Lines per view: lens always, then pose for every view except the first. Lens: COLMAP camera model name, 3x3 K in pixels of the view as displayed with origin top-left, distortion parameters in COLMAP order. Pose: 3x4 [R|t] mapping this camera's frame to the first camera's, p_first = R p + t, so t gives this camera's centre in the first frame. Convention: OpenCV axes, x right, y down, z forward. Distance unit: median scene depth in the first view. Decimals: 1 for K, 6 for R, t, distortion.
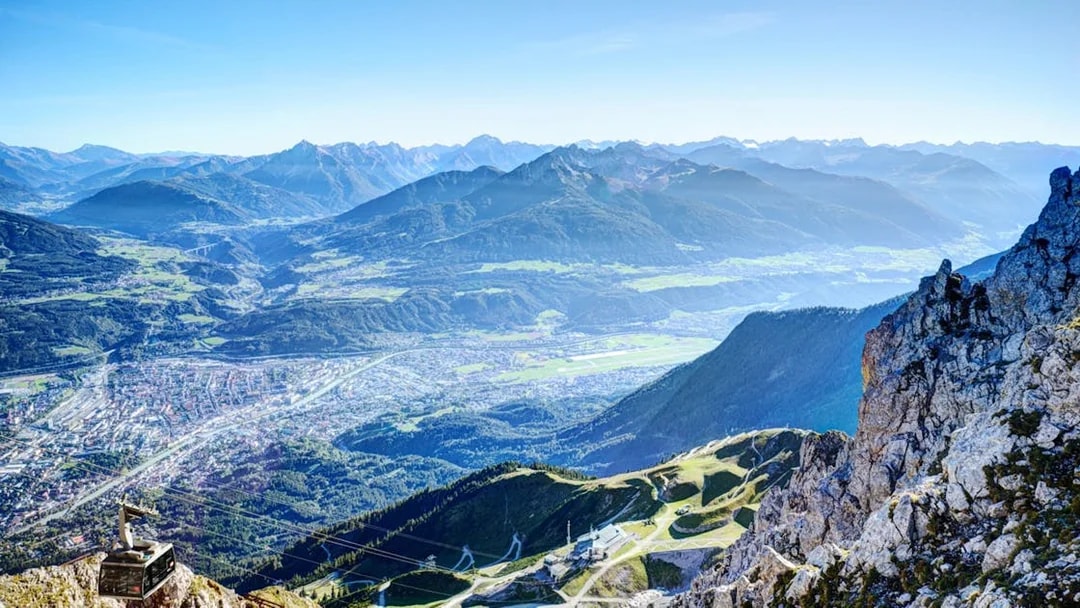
lens RADIAL K [[950.3, 0, 540.0], [0, 950.3, 304.0], [0, 0, 1]] dist [-0.000351, -0.002121]
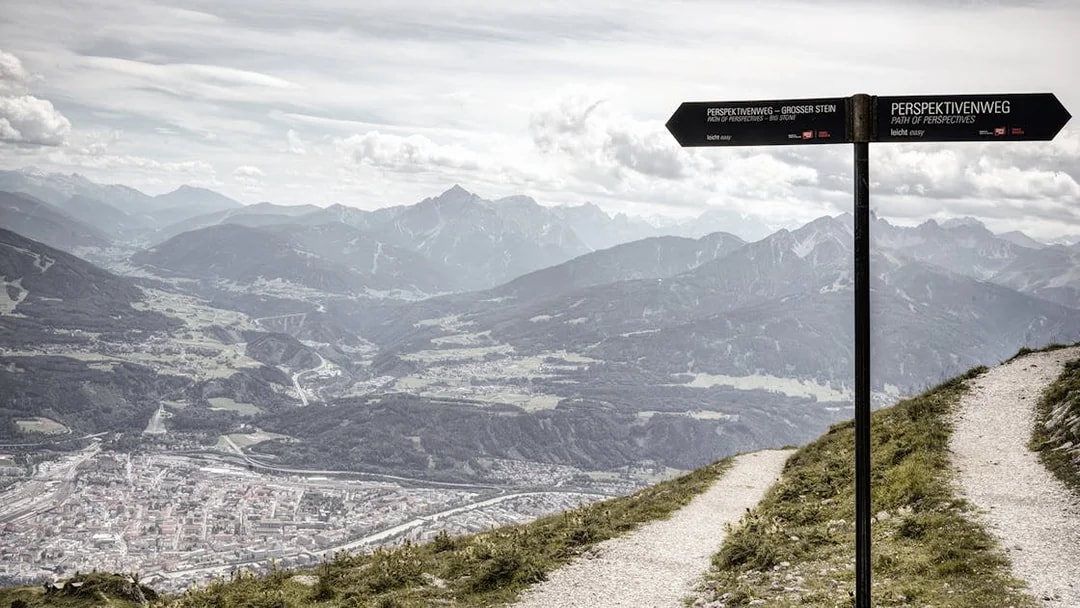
lens RADIAL K [[950.3, 0, 540.0], [0, 950.3, 304.0], [0, 0, 1]] dist [-0.000351, -0.002121]
pose [[0.927095, 0.009033, -0.374717, 0.088881], [-0.106027, 0.965200, -0.239055, 0.082961], [0.359518, 0.261356, 0.895790, 0.453301]]
